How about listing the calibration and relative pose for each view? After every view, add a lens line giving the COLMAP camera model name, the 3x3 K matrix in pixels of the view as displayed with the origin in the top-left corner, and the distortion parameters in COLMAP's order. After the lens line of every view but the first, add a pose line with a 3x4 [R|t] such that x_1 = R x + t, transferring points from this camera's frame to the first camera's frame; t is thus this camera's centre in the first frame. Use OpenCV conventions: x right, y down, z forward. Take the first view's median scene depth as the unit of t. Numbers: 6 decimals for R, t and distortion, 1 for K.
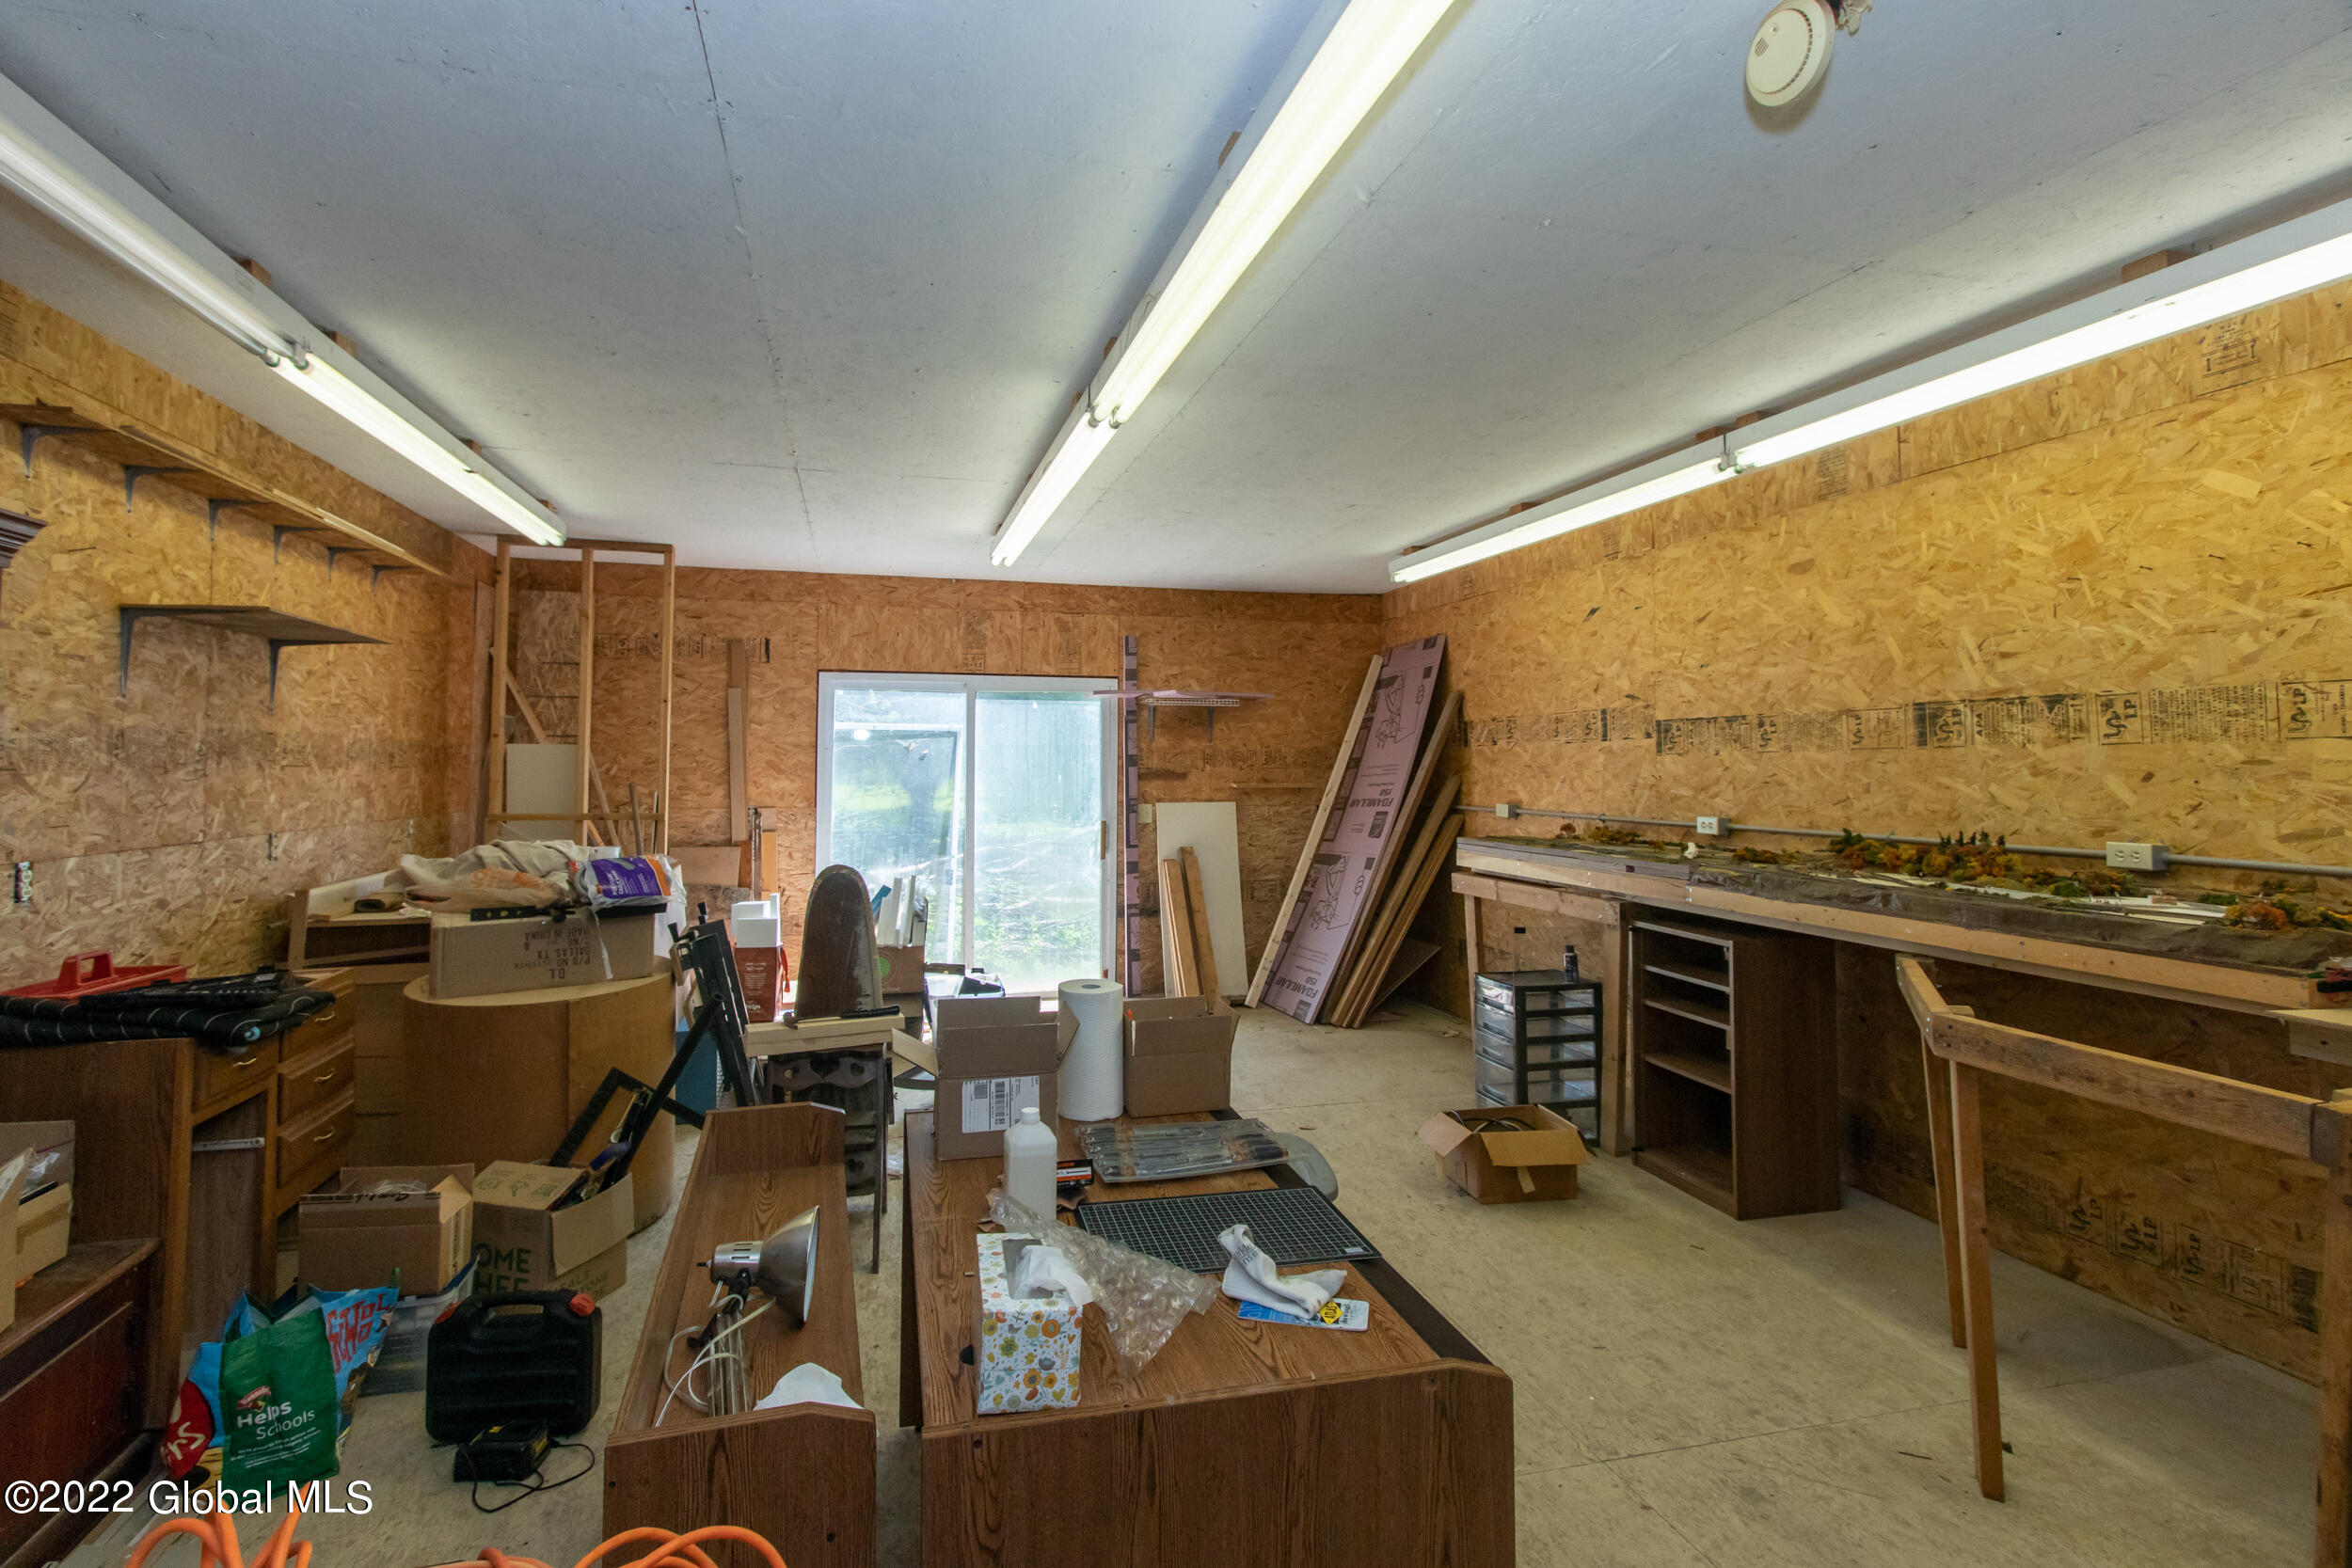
lens RADIAL K [[1099.2, 0, 1176.0], [0, 1099.2, 720.1], [0, 0, 1]] dist [0.008911, -0.001672]
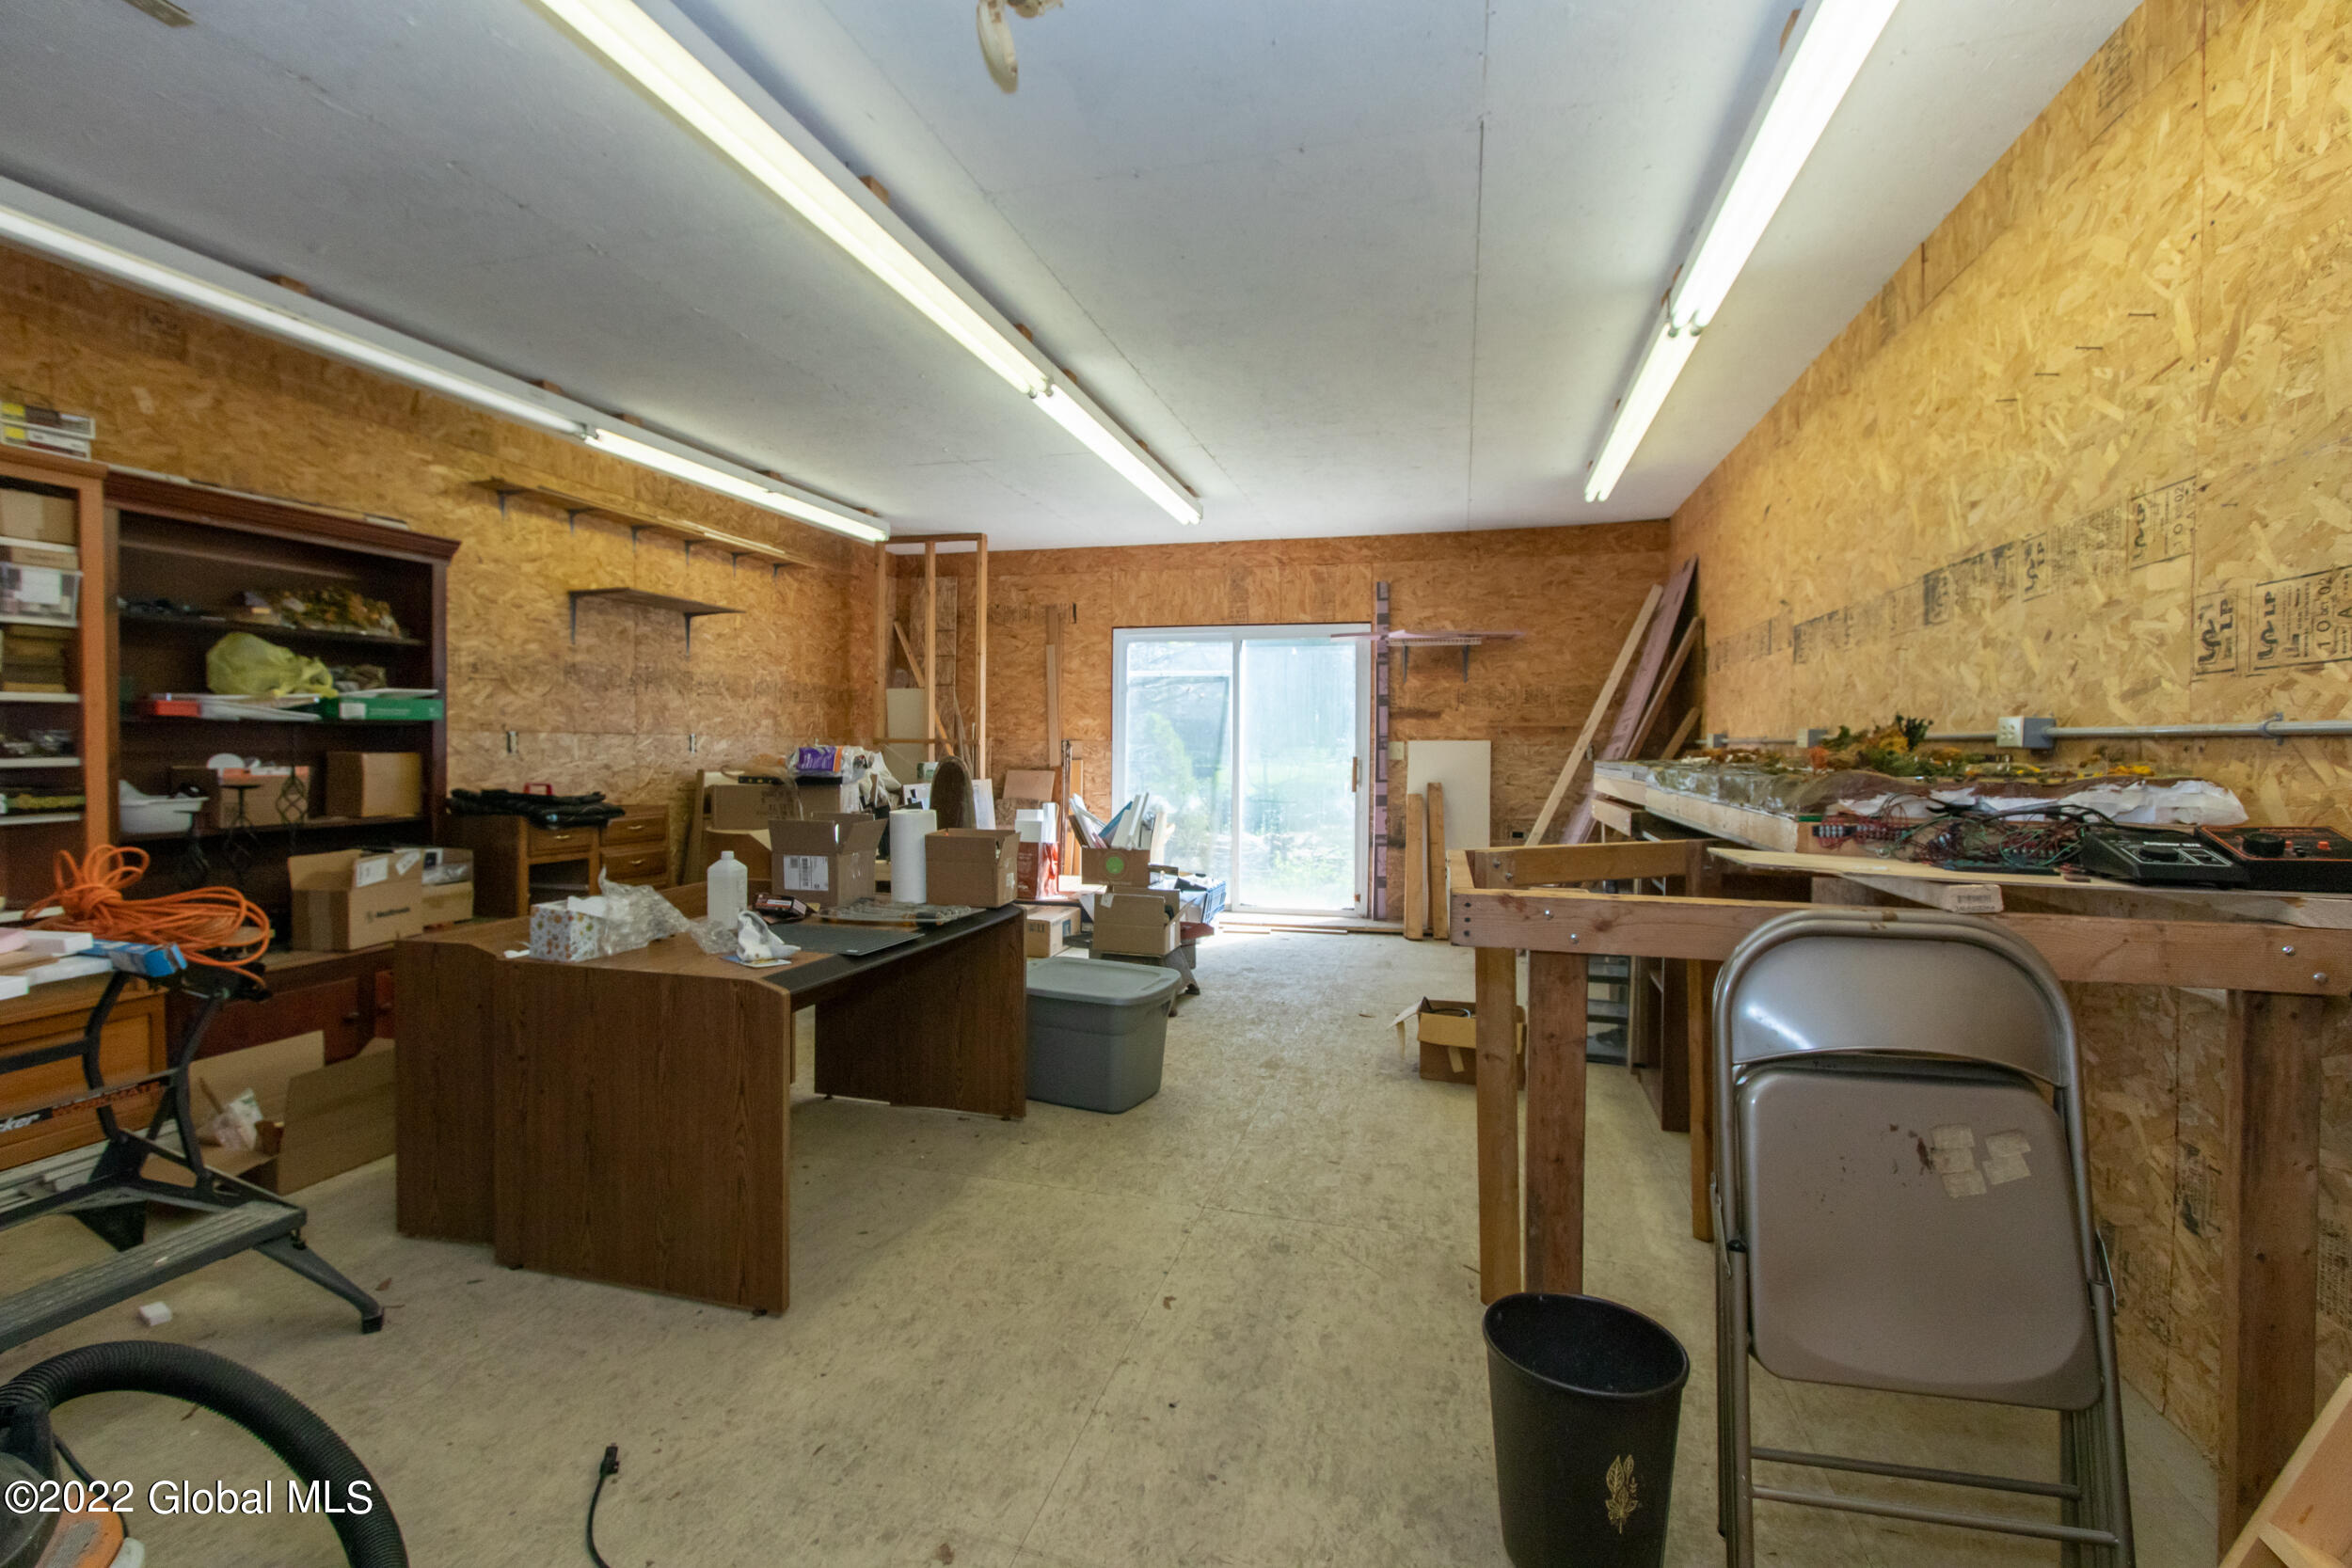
lens RADIAL K [[1099.2, 0, 1192.9], [0, 1099.2, 761.5], [0, 0, 1]] dist [0.008911, -0.001672]
pose [[0.865580, 0.009315, -0.500684, 0.437661], [0.016592, 0.998745, 0.047265, 0.056071], [0.500496, -0.049219, 0.864339, -0.011876]]
